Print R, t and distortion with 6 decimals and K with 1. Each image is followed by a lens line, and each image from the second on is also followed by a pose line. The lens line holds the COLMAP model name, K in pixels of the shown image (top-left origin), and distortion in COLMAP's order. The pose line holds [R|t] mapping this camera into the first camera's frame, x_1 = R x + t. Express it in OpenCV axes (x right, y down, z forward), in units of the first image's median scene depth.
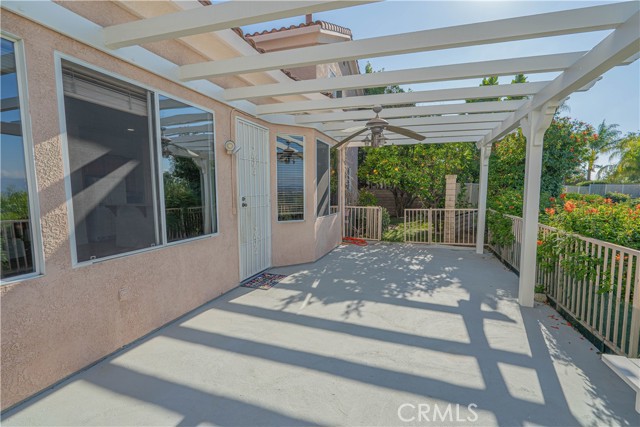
lens RADIAL K [[289.2, 0, 321.4], [0, 289.2, 219.7], [0, 0, 1]] dist [-0.006840, 0.002023]
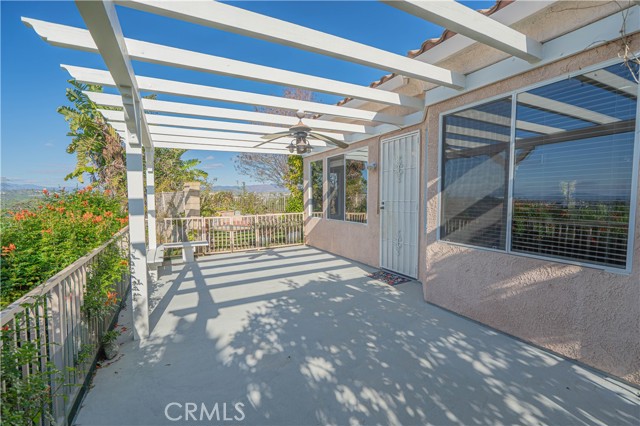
lens RADIAL K [[289.2, 0, 312.9], [0, 289.2, 215.7], [0, 0, 1]] dist [-0.006840, 0.002023]
pose [[-0.705052, 0.048546, -0.707492, 0.824455], [-0.065594, 0.988913, 0.133224, -0.160315], [0.706116, 0.140337, -0.694050, 1.656567]]
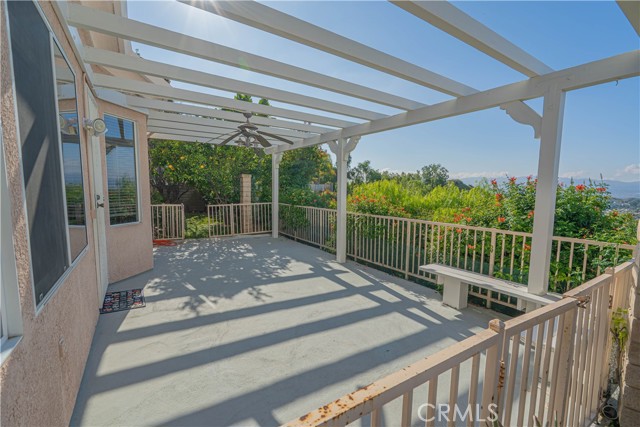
lens RADIAL K [[289.2, 0, 314.8], [0, 289.2, 205.4], [0, 0, 1]] dist [-0.006840, 0.002023]
pose [[0.635455, -0.036306, 0.771284, -0.494280], [0.068679, 0.997592, -0.009625, -0.000966], [-0.769078, 0.059087, 0.636418, 0.095909]]
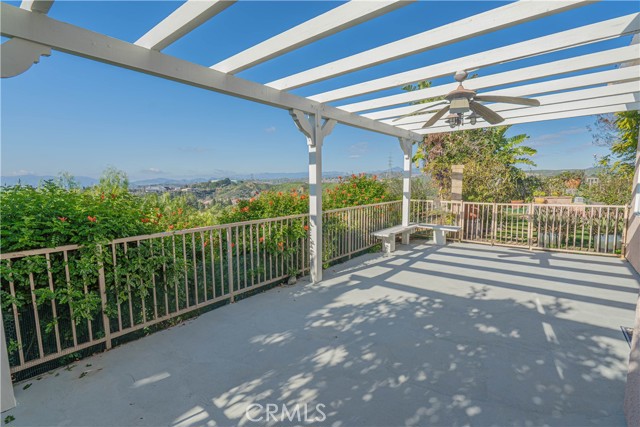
lens RADIAL K [[289.2, 0, 326.6], [0, 289.2, 224.1], [0, 0, 1]] dist [-0.006840, 0.002023]
pose [[-0.939032, -0.042959, 0.341135, 0.243201], [0.044036, 0.968966, 0.243238, -0.190049], [-0.340998, 0.243431, -0.907999, 1.781595]]
